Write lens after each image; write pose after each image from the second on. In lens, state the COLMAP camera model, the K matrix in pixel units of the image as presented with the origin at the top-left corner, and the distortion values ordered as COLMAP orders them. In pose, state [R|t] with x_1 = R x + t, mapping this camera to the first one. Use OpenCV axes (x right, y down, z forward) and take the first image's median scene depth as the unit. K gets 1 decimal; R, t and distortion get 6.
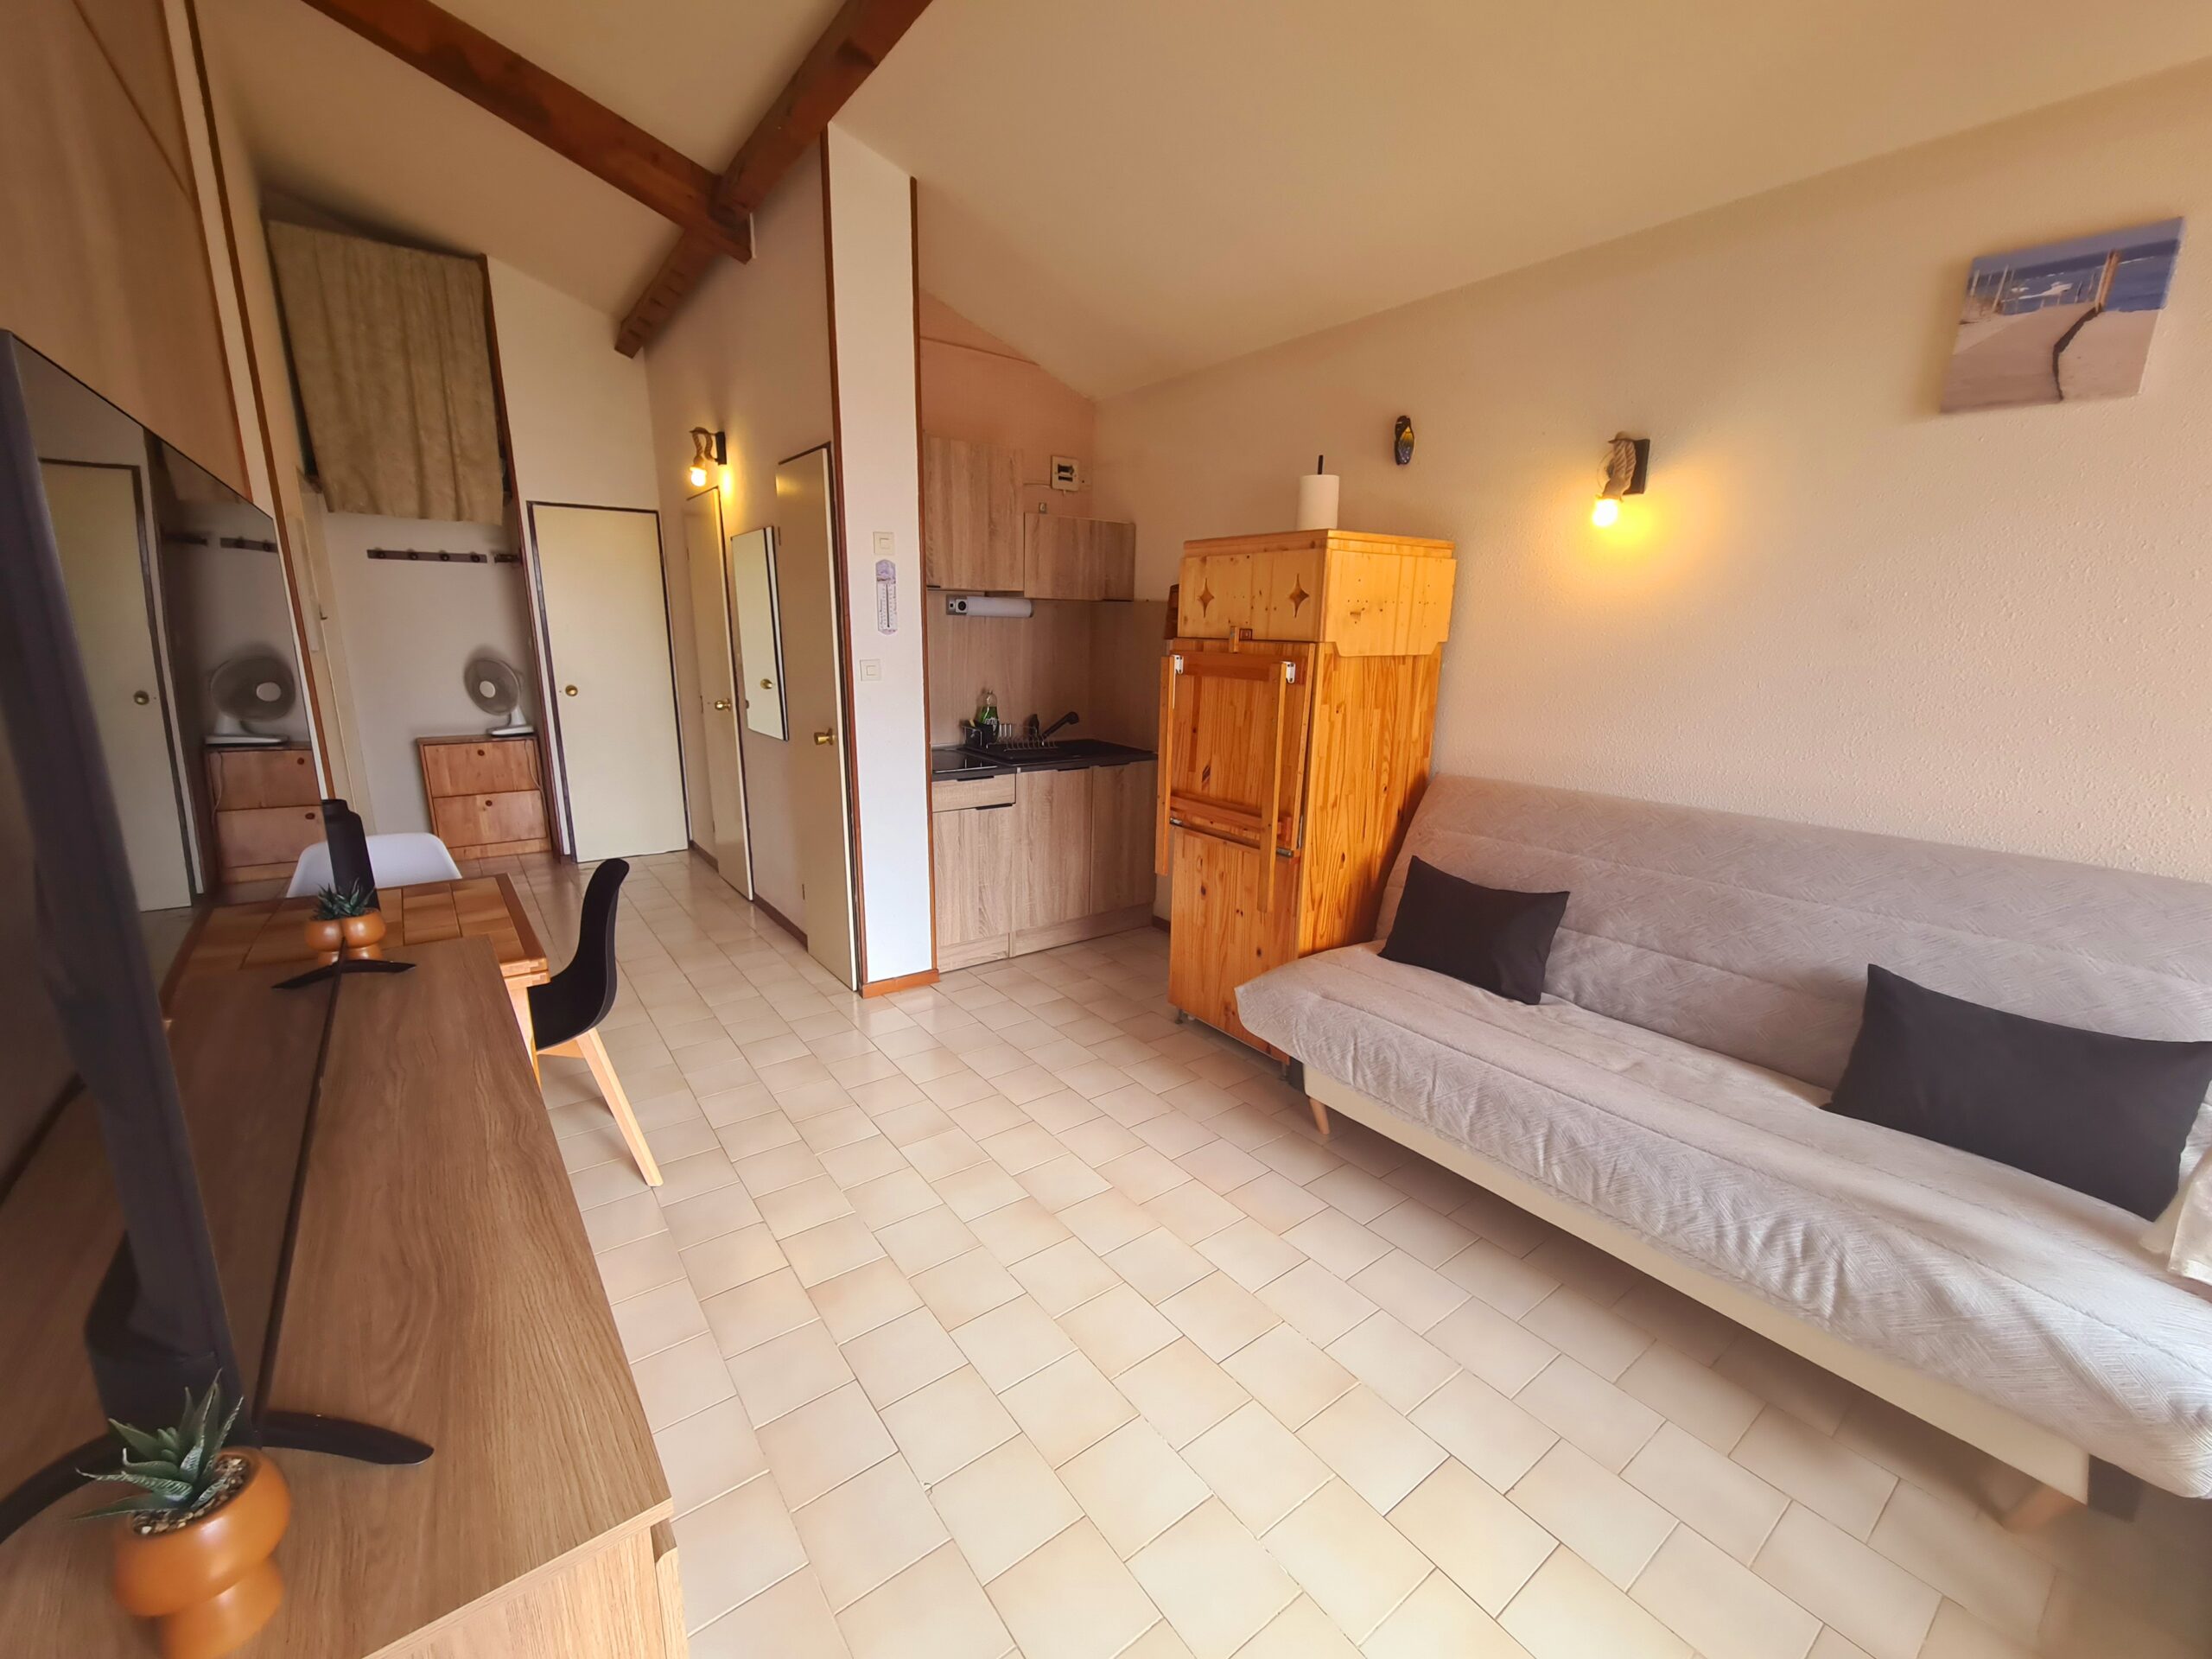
lens RADIAL K [[900.2, 0, 1092.9], [0, 900.2, 827.2], [0, 0, 1]] dist [-0.000101, -0.000211]
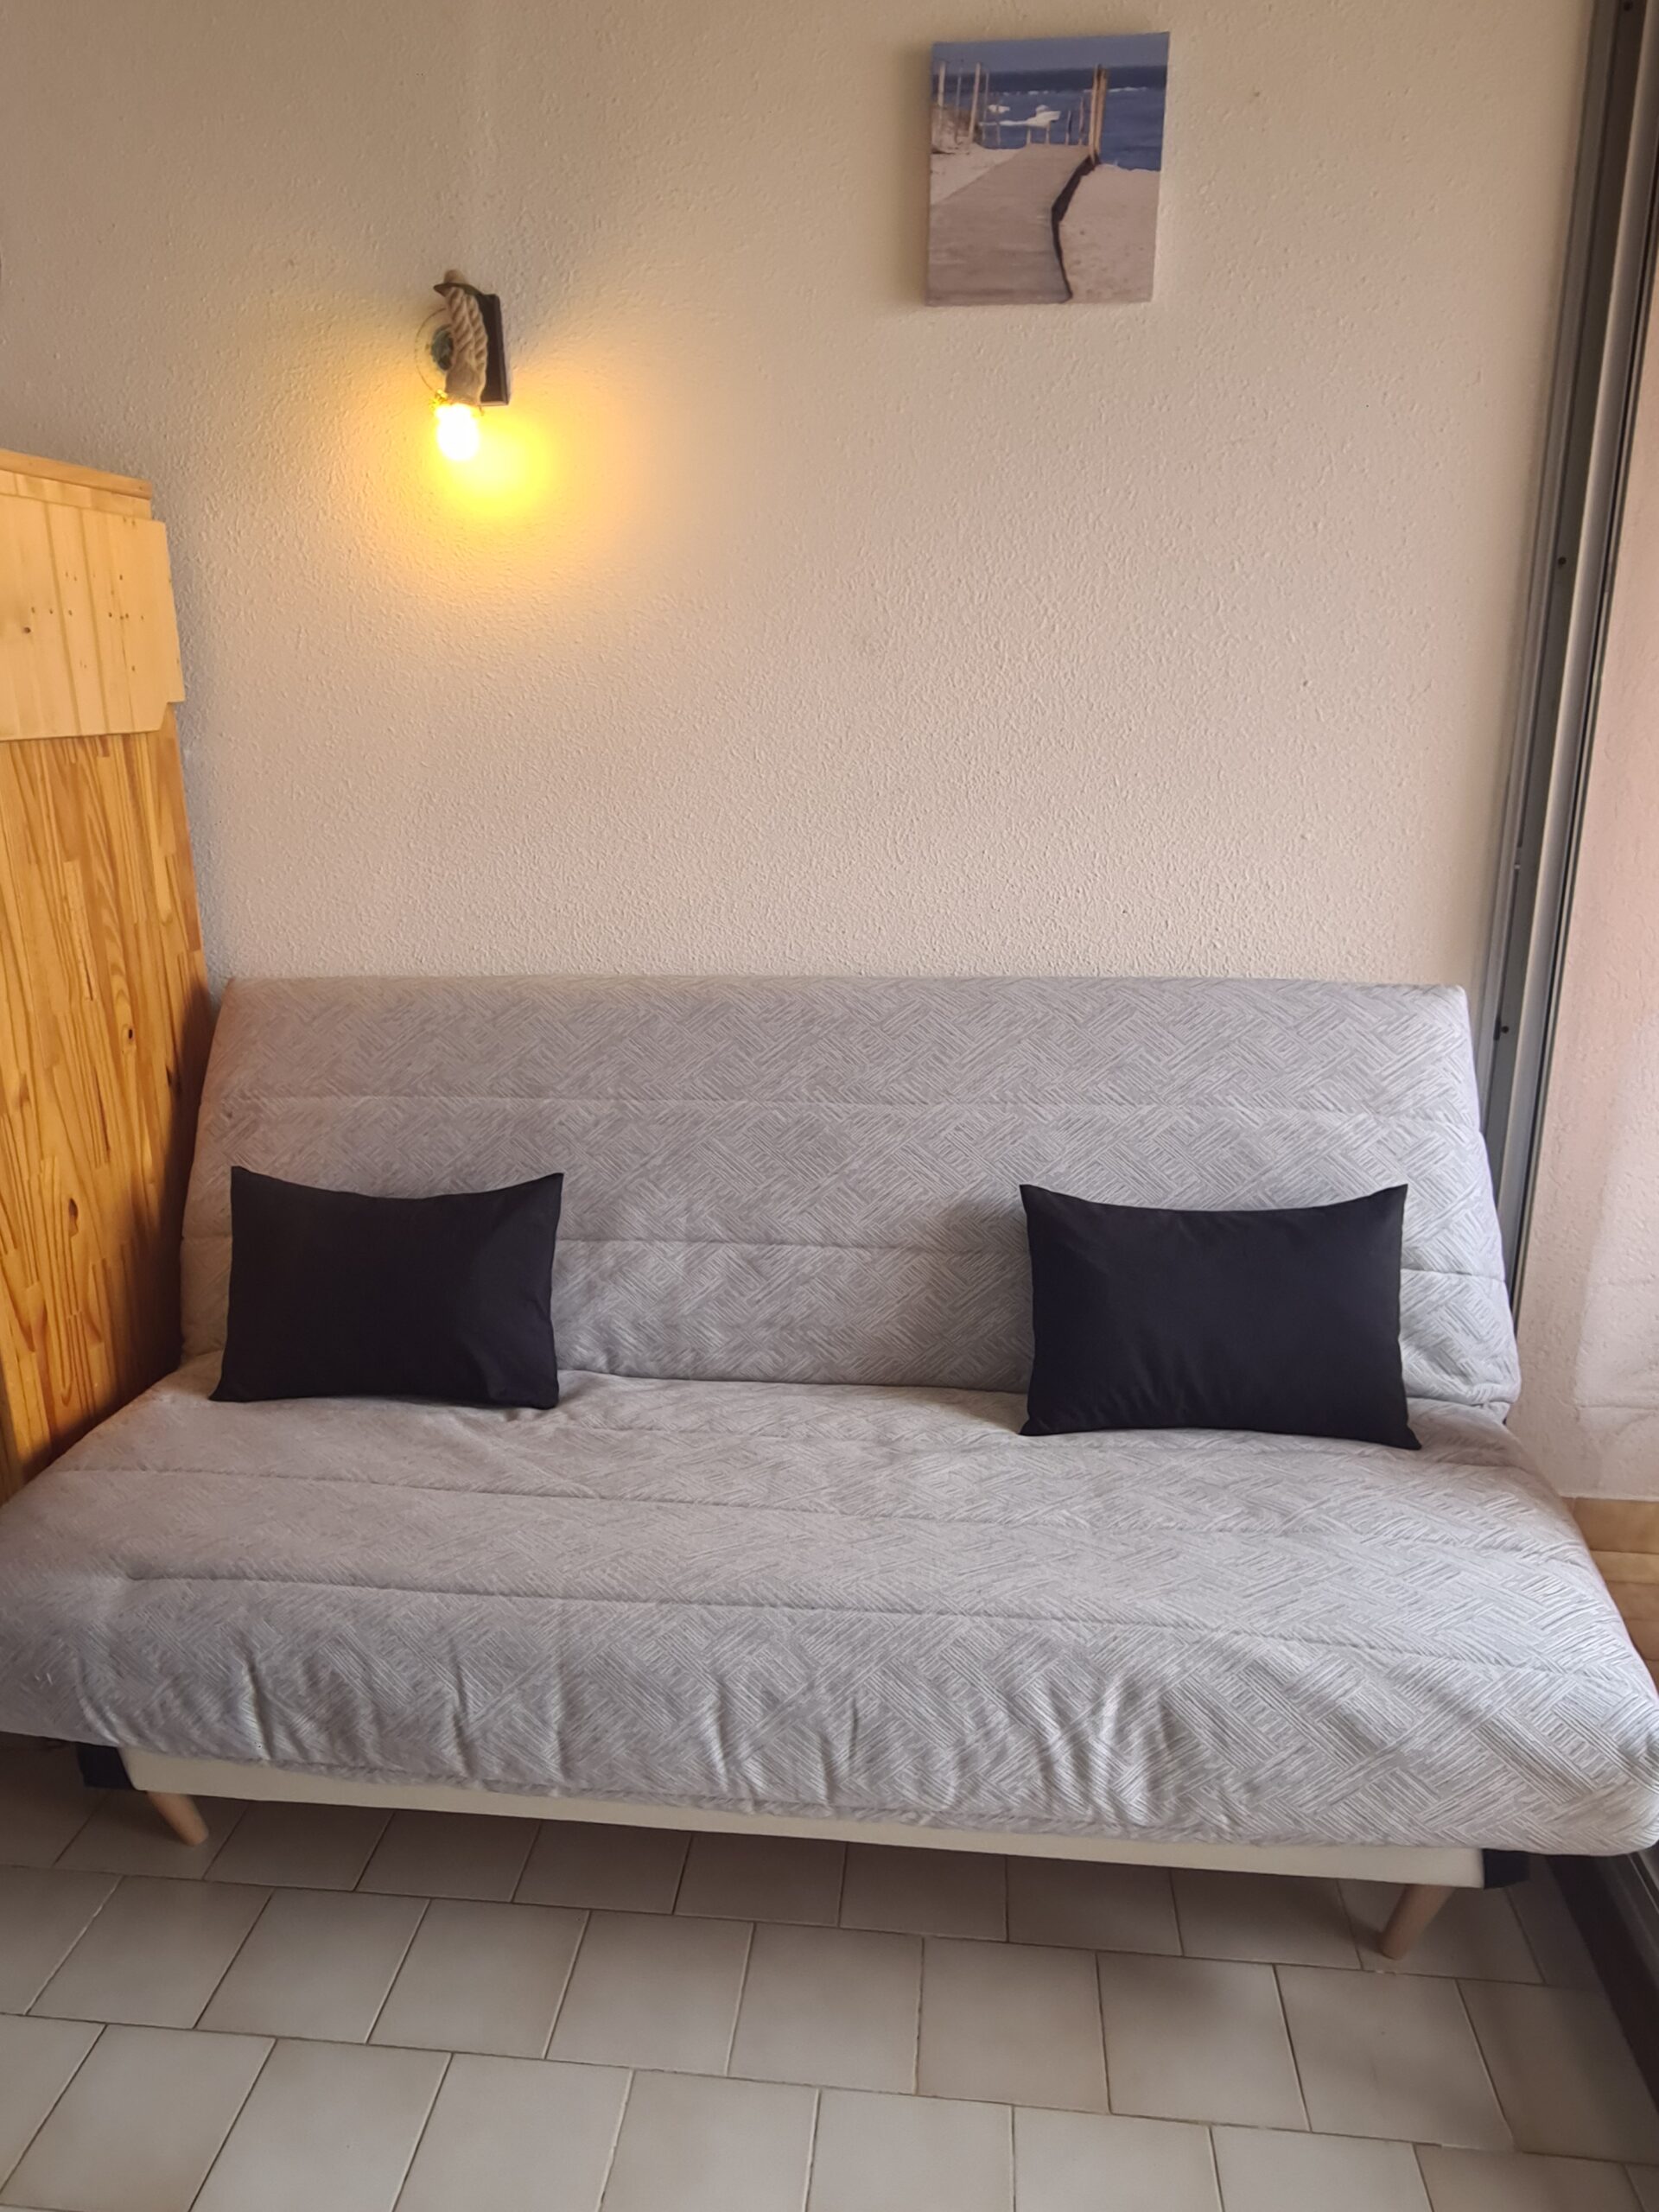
lens RADIAL K [[1458.3, 0, 829.5], [0, 1458.3, 1106.0], [0, 0, 1]] dist [-0.002361, -0.001031]
pose [[0.675953, -0.215786, 0.704645, 0.054833], [0.182054, 0.975430, 0.124069, -0.047120], [-0.714104, 0.044419, 0.698629, 0.333603]]
